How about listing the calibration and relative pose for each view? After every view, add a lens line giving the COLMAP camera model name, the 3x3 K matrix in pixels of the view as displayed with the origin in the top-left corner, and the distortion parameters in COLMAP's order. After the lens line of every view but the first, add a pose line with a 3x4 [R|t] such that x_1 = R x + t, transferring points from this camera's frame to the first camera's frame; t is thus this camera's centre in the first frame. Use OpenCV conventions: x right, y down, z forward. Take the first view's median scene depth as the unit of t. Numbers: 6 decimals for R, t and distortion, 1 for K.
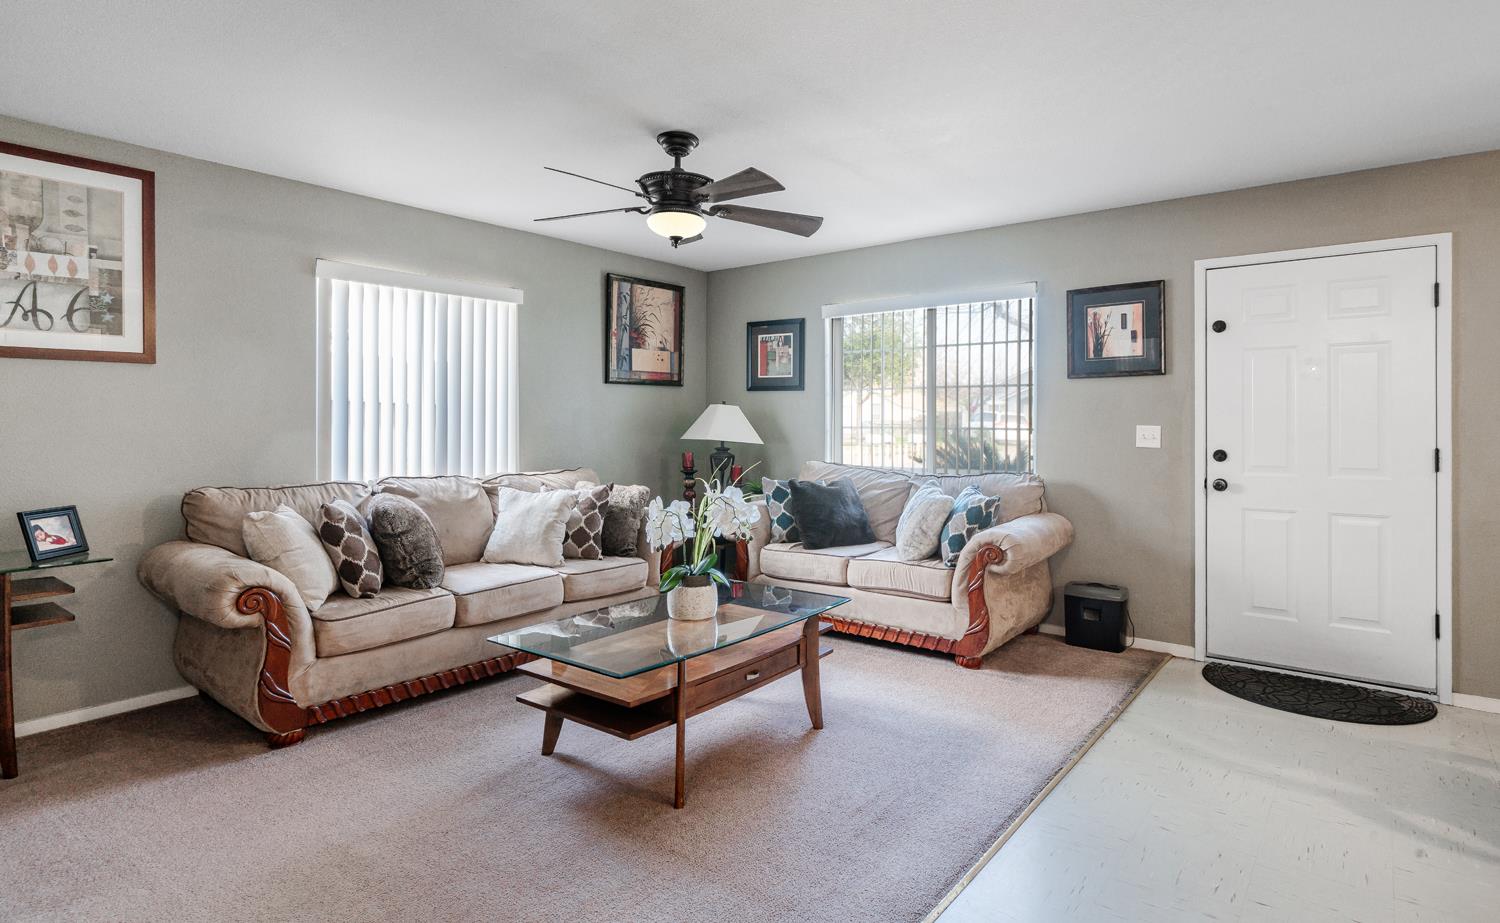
lens RADIAL K [[794.7, 0, 776.3], [0, 794.7, 429.4], [0, 0, 1]] dist [-0.007555, 0.000205]
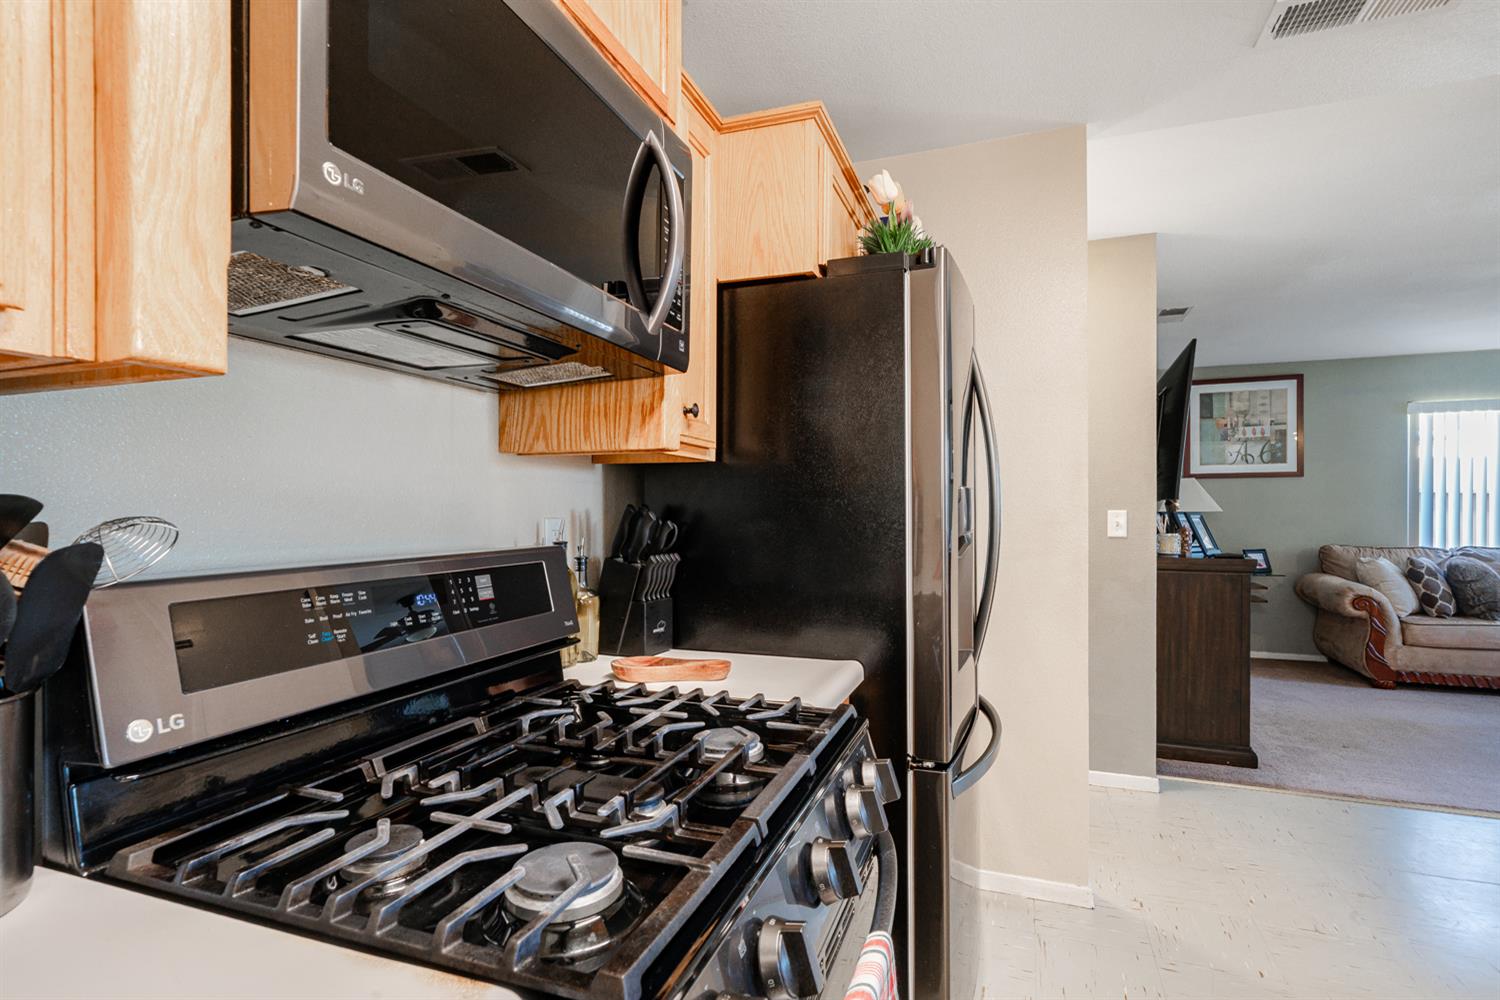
lens RADIAL K [[742.1, 0, 738.7], [0, 742.1, 506.7], [0, 0, 1]] dist [0.013747, -0.001547]
pose [[0.291947, -0.003798, -0.956427, 0.537549], [-0.006122, 0.999964, -0.005840, 0.006263], [0.956415, 0.007560, 0.291913, -0.828677]]
